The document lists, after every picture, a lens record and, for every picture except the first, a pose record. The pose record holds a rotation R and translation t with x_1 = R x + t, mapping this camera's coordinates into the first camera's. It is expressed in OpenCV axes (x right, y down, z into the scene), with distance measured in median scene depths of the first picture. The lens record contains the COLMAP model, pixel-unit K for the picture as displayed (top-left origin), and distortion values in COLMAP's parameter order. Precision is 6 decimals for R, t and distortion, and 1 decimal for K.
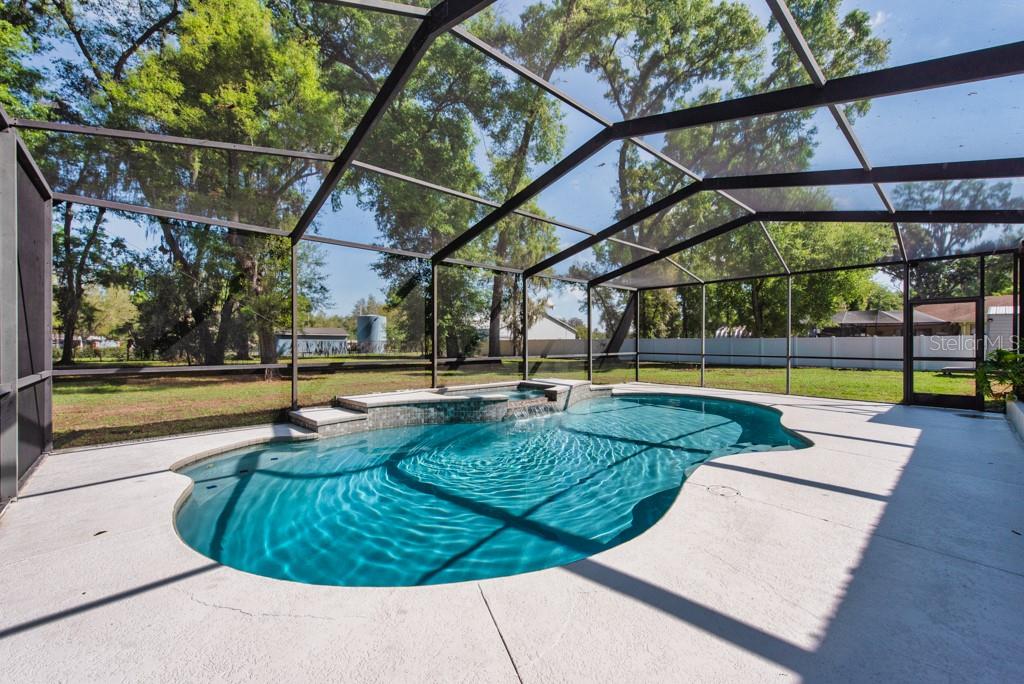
lens RADIAL K [[421.8, 0, 540.2], [0, 421.8, 342.4], [0, 0, 1]] dist [0.010498, -0.000059]
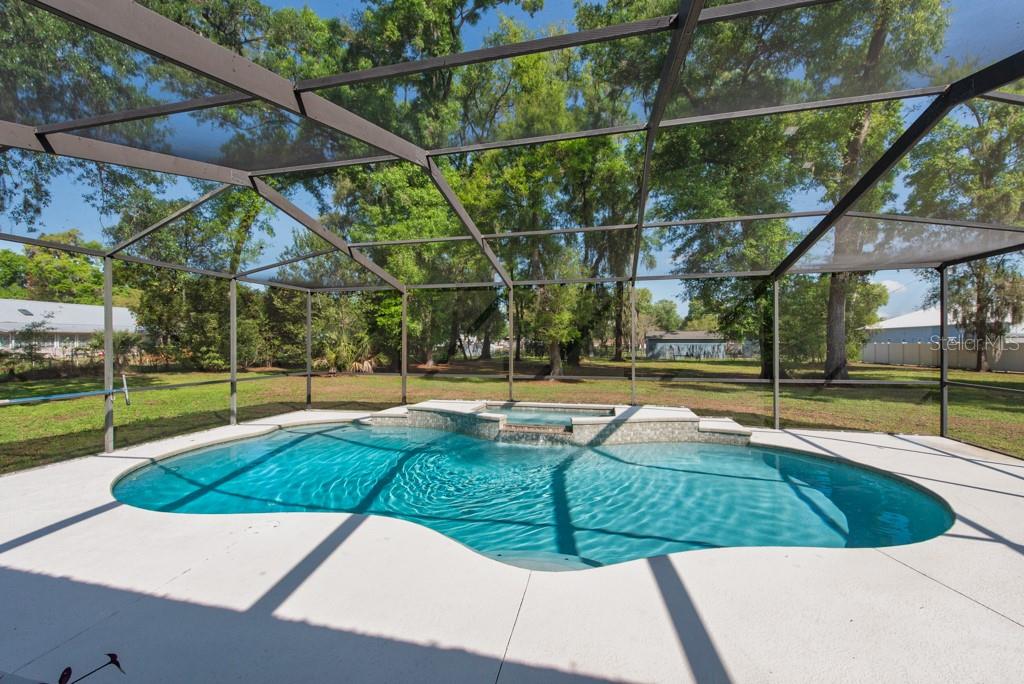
lens RADIAL K [[421.8, 0, 490.4], [0, 421.8, 343.3], [0, 0, 1]] dist [0.010498, -0.000059]
pose [[0.522865, -0.000798, -0.852415, 0.797043], [0.000877, 1.000000, -0.000399, -0.053277], [0.852415, -0.000539, 0.522866, 0.452279]]
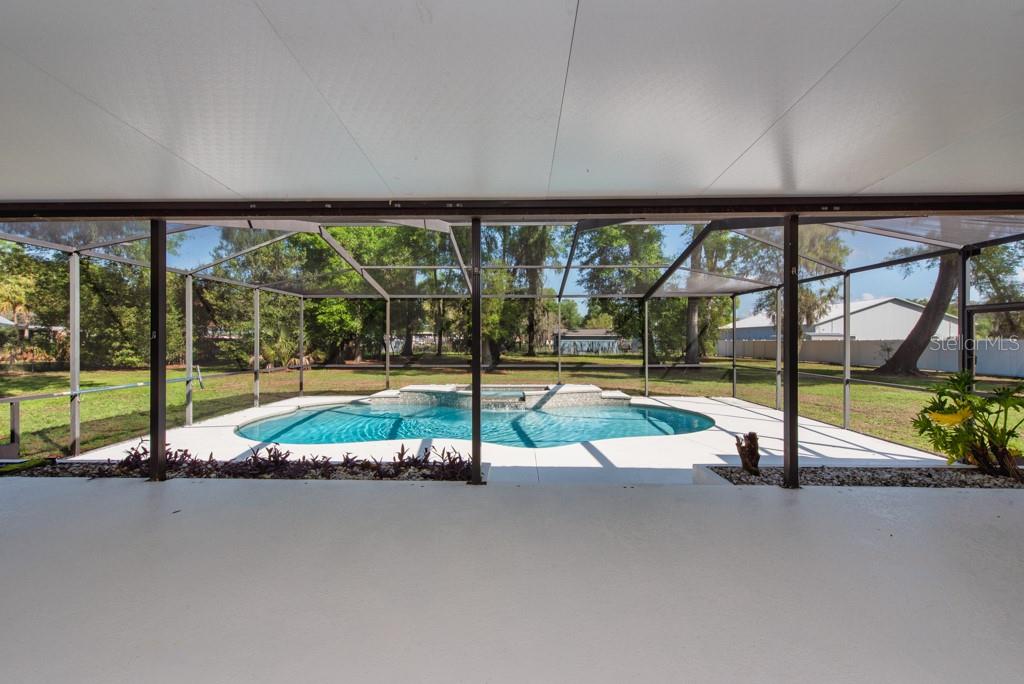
lens RADIAL K [[421.8, 0, 506.8], [0, 421.8, 341.5], [0, 0, 1]] dist [0.010498, -0.000059]
pose [[0.716414, 0.004465, -0.697661, 1.047498], [-0.002058, 0.999989, 0.004286, -0.059869], [0.697672, -0.001635, 0.716415, 0.020160]]
